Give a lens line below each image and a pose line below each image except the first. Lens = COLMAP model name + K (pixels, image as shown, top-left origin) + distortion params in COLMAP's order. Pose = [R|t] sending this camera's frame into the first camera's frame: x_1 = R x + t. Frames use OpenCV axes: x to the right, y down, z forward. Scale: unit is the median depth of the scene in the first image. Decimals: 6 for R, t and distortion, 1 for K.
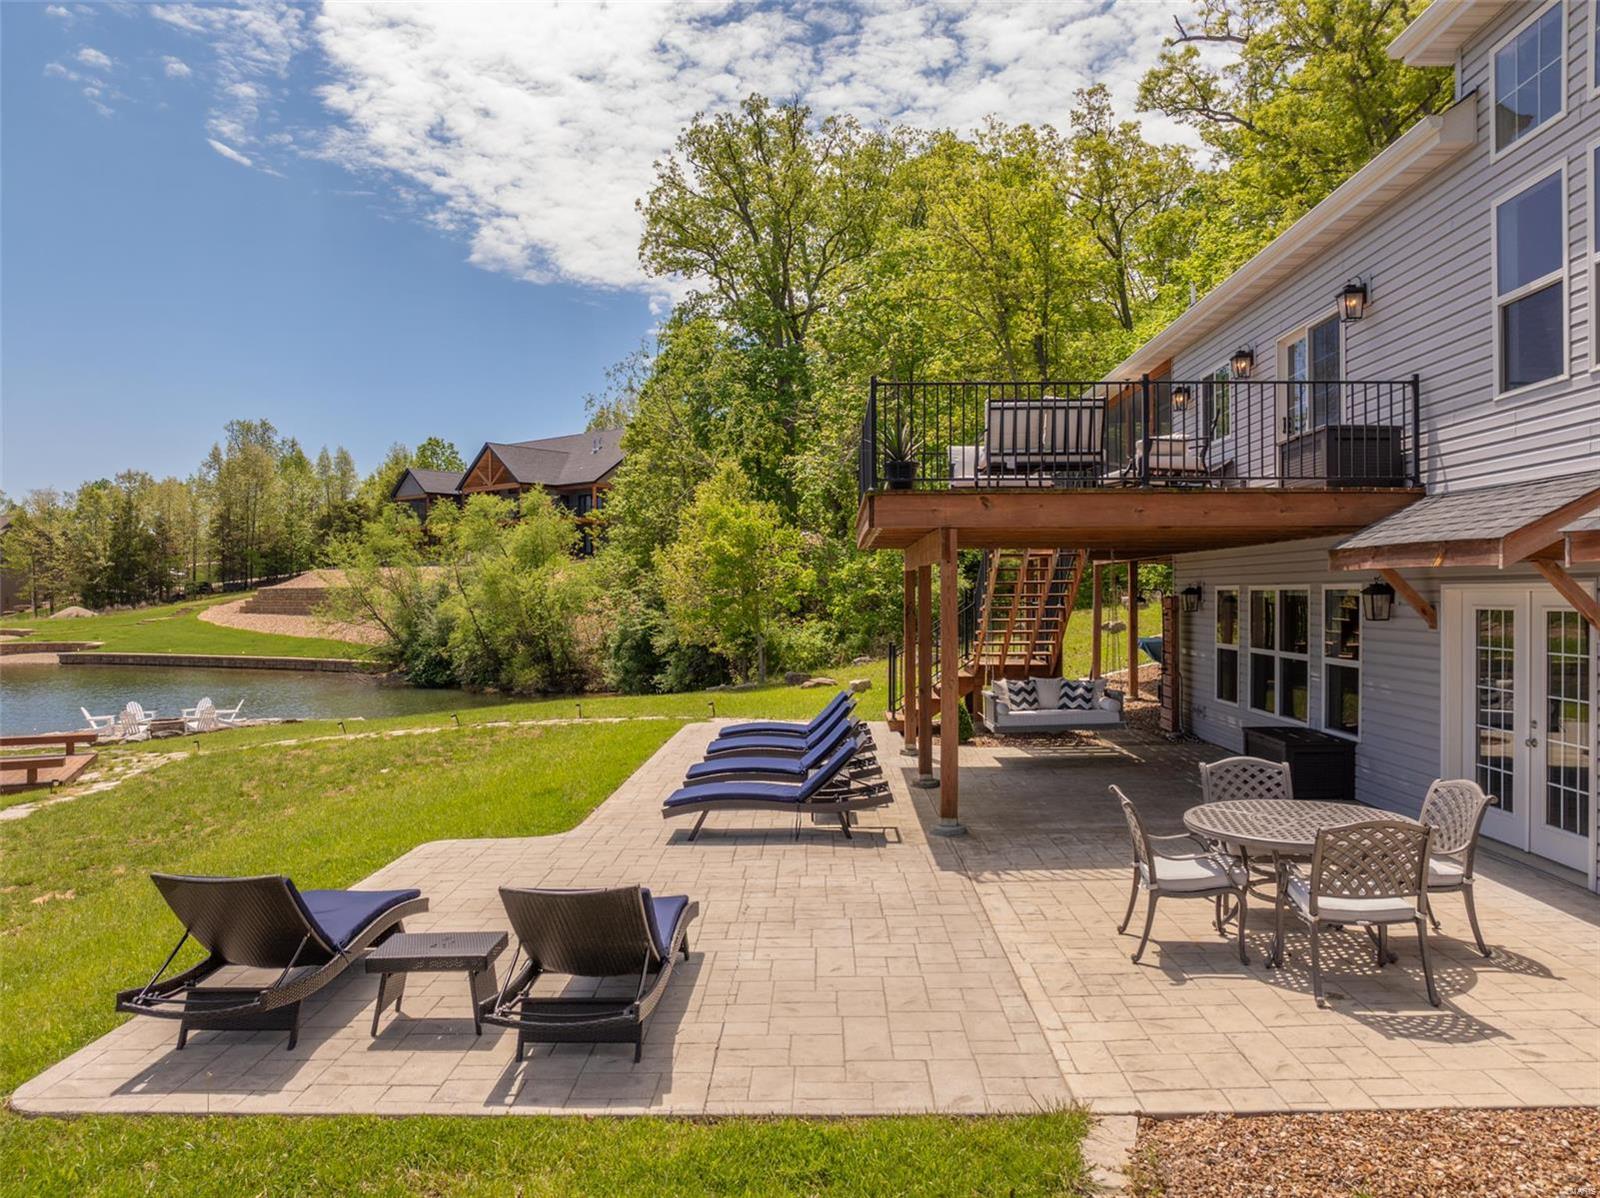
lens RADIAL K [[1130.9, 0, 786.5], [0, 1130.9, 598.0], [0, 0, 1]] dist [-0.028905, -0.001768]
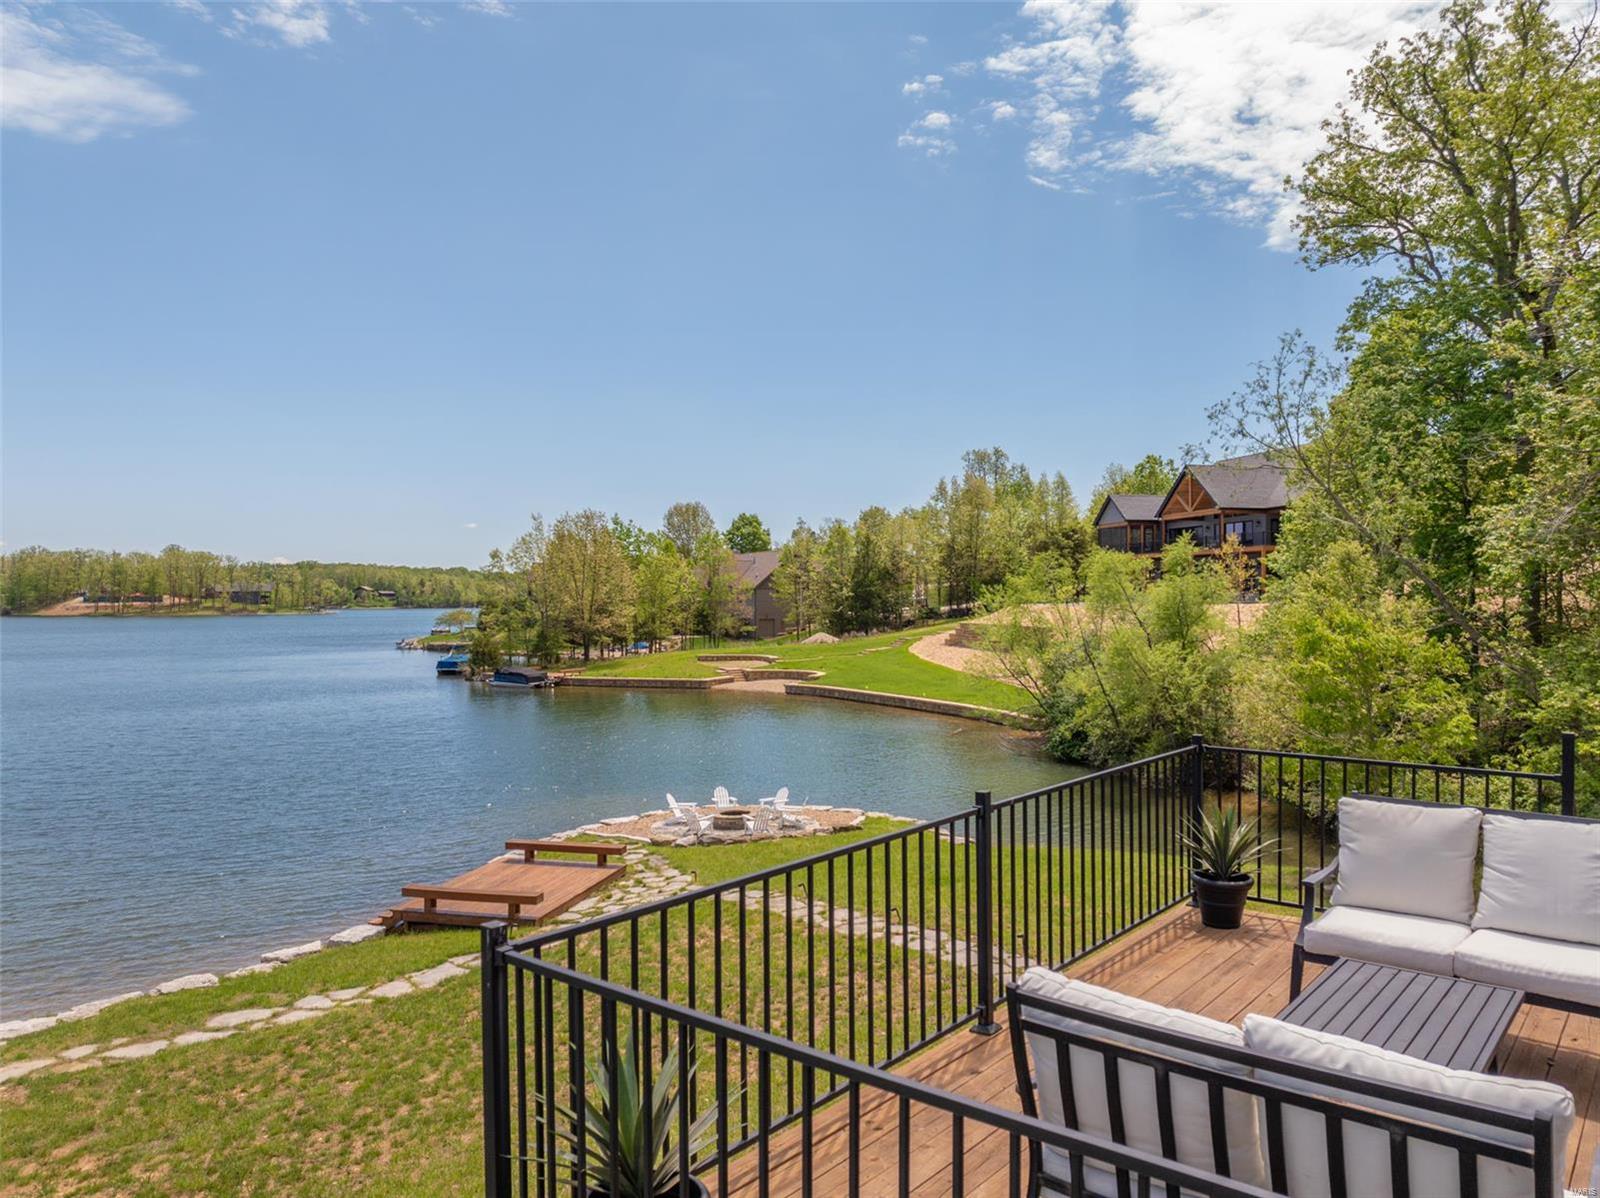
lens RADIAL K [[1123.8, 0, 800.0], [0, 1123.8, 599.0], [0, 0, 1]] dist [-0.036200, 0.009416]
pose [[0.796585, 0.002001, -0.604523, 0.037311], [-0.001348, 0.999998, 0.001534, -0.033854], [0.604525, -0.000407, 0.796586, 0.100494]]
